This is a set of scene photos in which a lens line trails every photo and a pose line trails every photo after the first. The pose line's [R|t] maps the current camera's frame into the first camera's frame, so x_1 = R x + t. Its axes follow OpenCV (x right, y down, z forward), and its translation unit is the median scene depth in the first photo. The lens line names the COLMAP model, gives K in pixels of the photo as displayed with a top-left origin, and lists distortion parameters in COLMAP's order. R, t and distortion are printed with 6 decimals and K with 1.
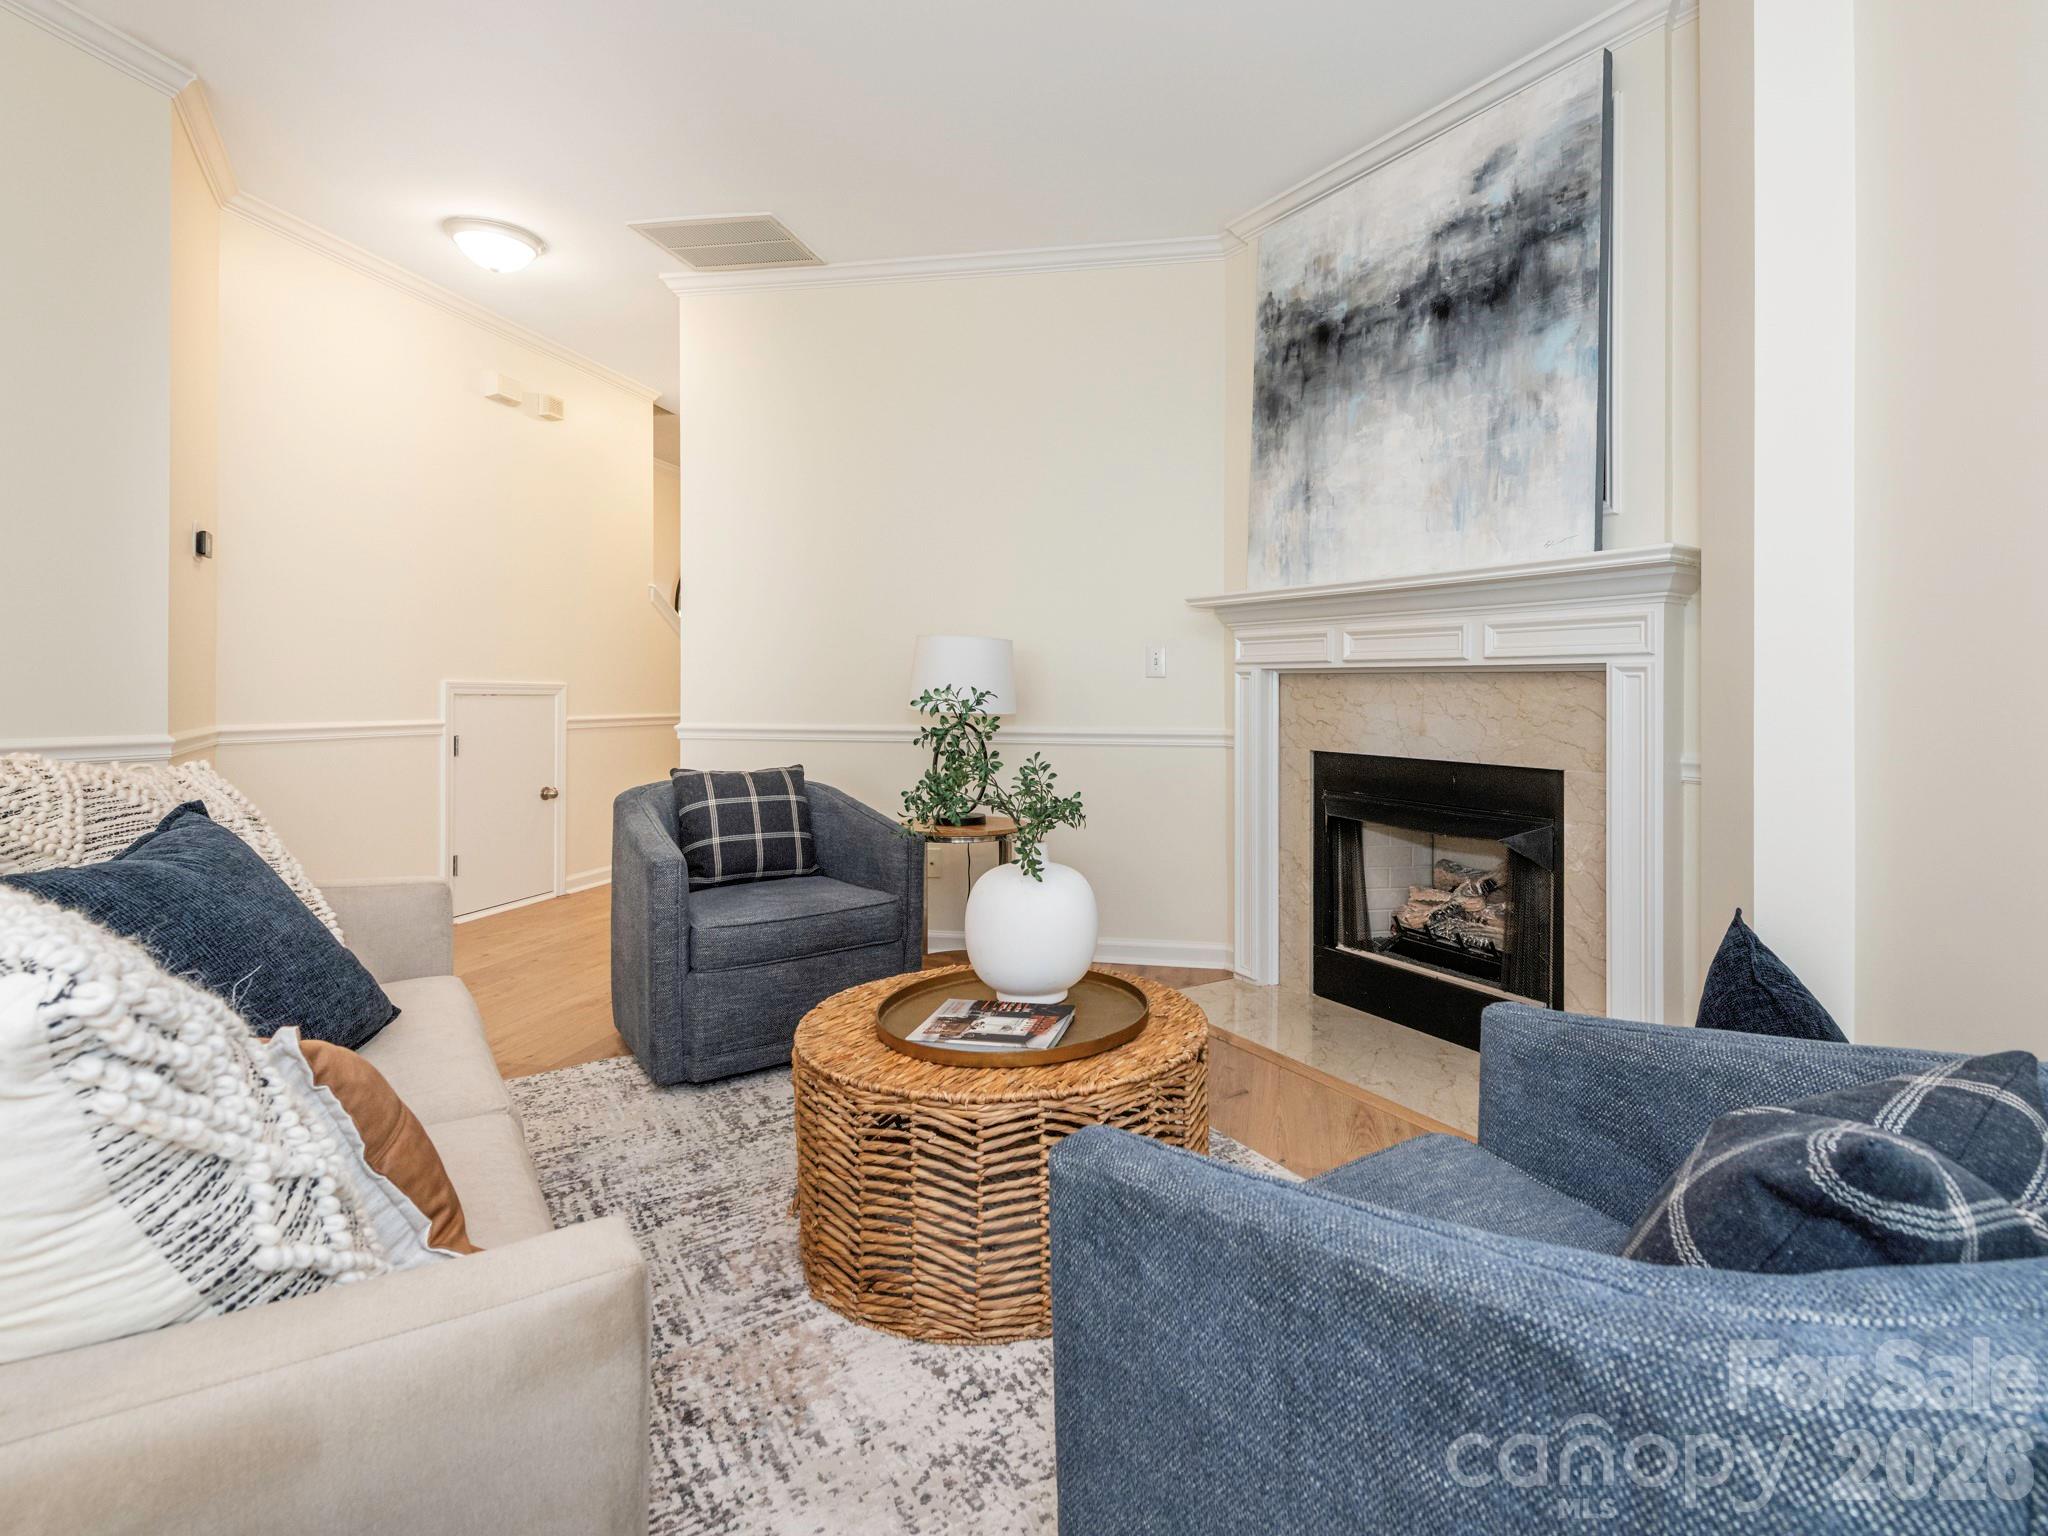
lens RADIAL K [[1006.6, 0, 1128.1], [0, 1006.6, 696.2], [0, 0, 1]] dist [0.007741, -0.001120]
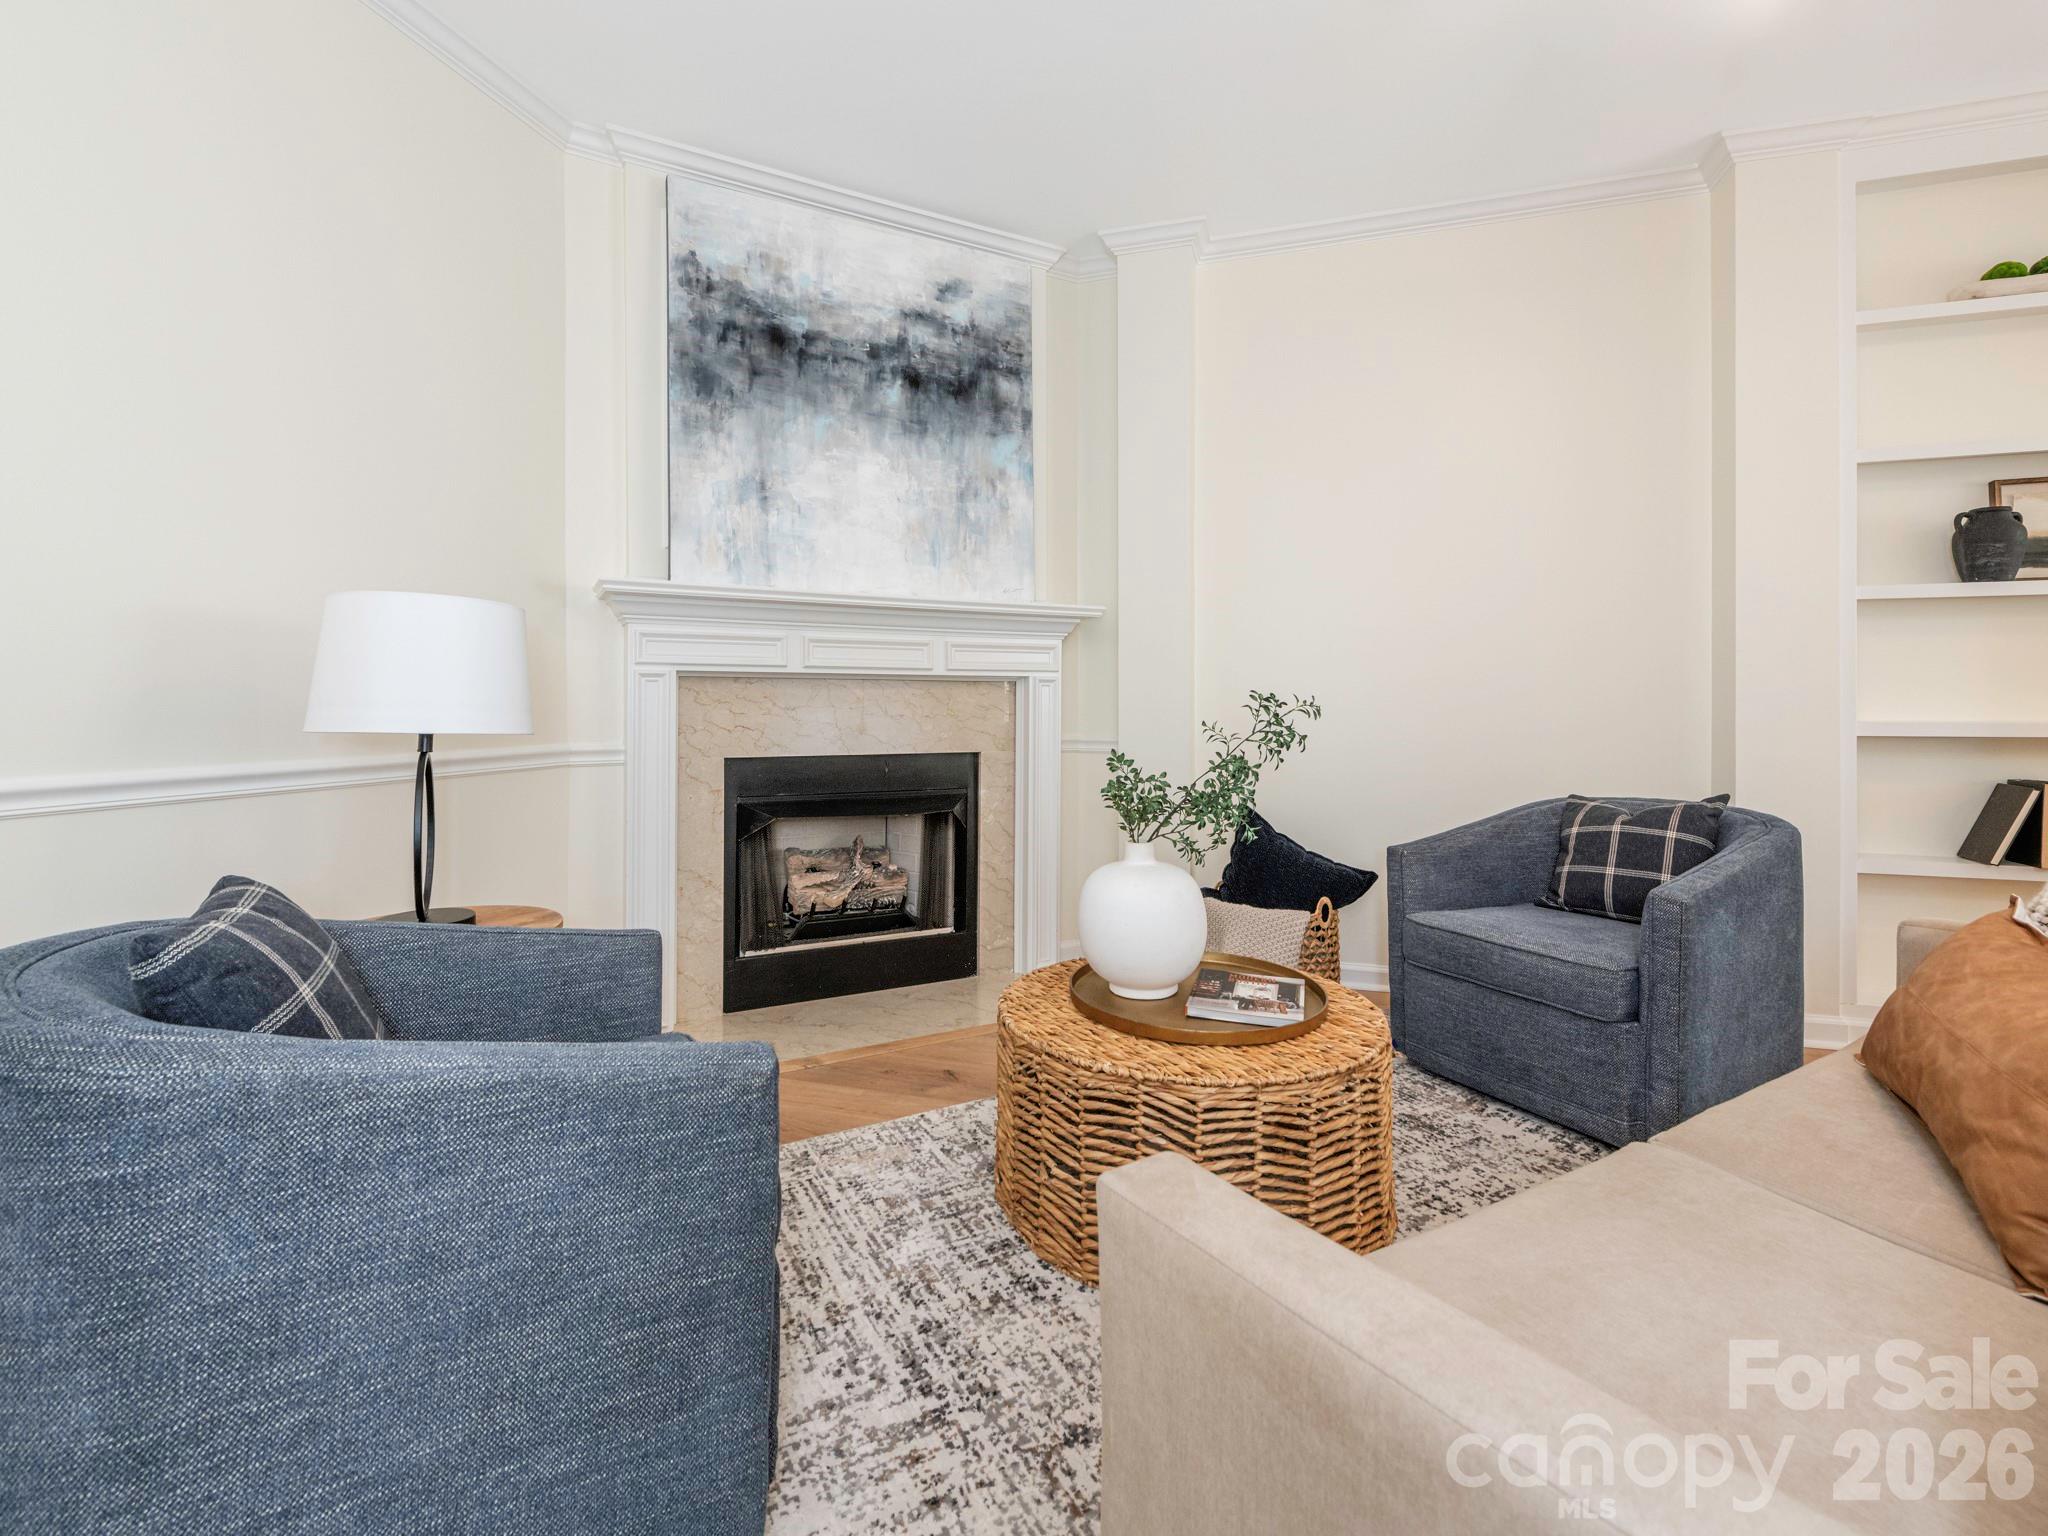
lens RADIAL K [[920.1, 0, 1014.6], [0, 920.1, 705.3], [0, 0, 1]] dist [0.016459, -0.002774]
pose [[0.135526, -0.014341, 0.990670, -0.772625], [0.005936, 0.999889, 0.013663, -0.007574], [-0.990756, 0.004029, 0.135596, 0.730879]]
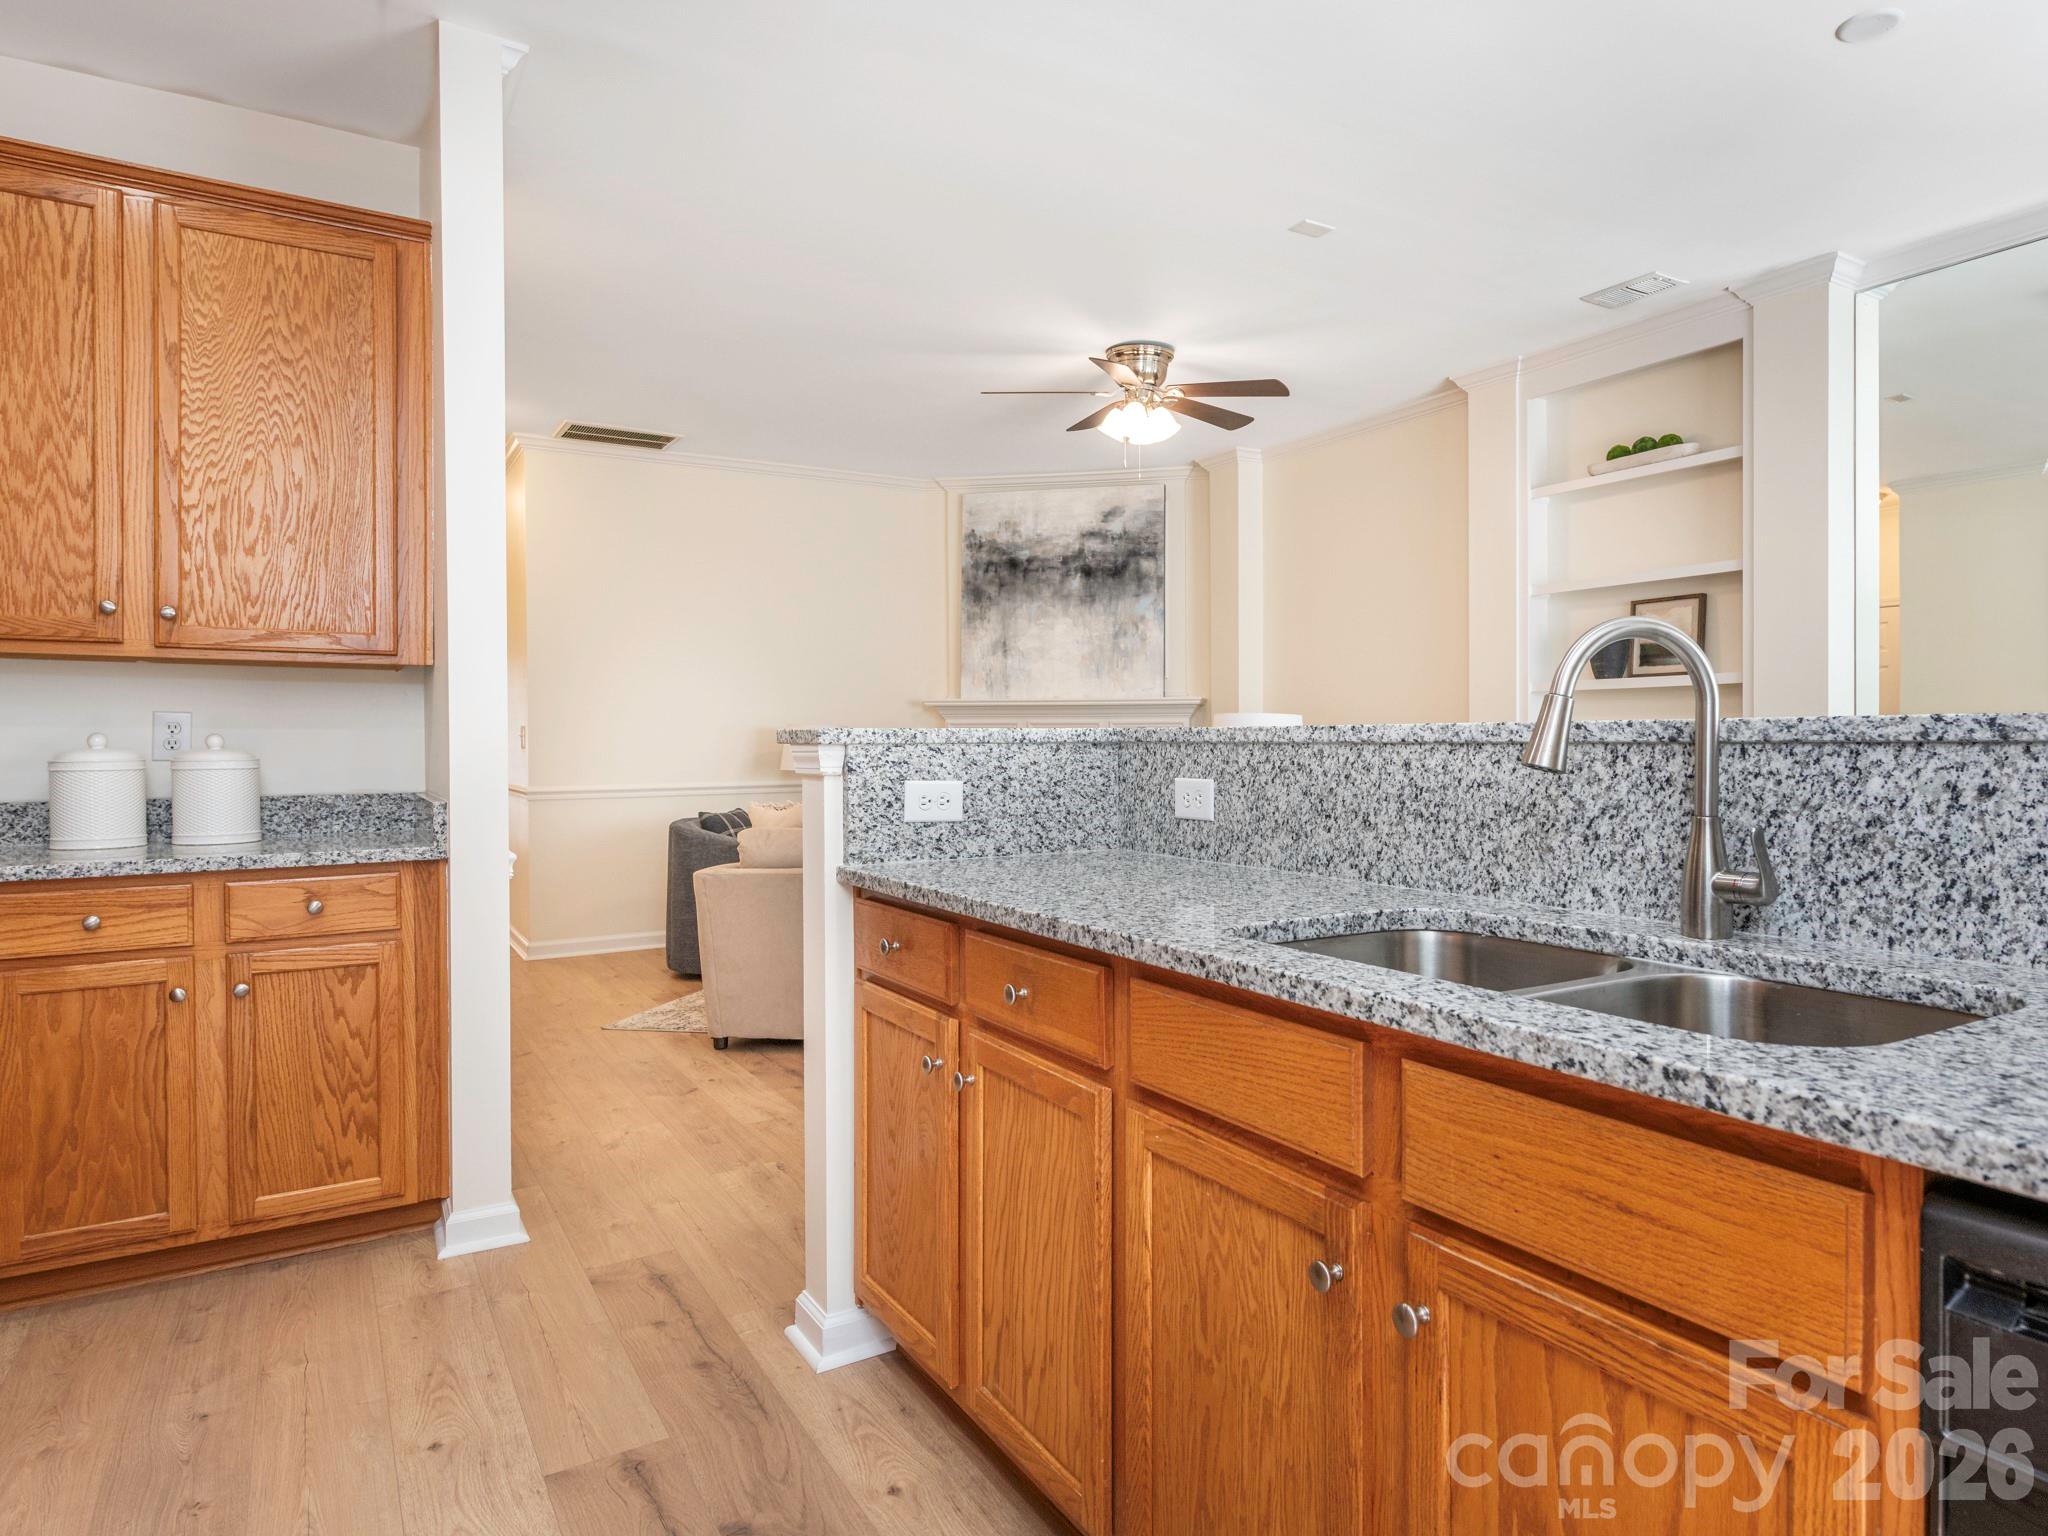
lens RADIAL K [[1258.0, 0, 1169.0], [0, 1258.0, 760.2], [0, 0, 1]] dist [-0.003937, -0.002785]
pose [[0.728342, -0.023716, 0.684803, -1.362400], [0.012602, 0.999695, 0.021219, -0.045974], [-0.685098, -0.006825, 0.728419, -1.021580]]
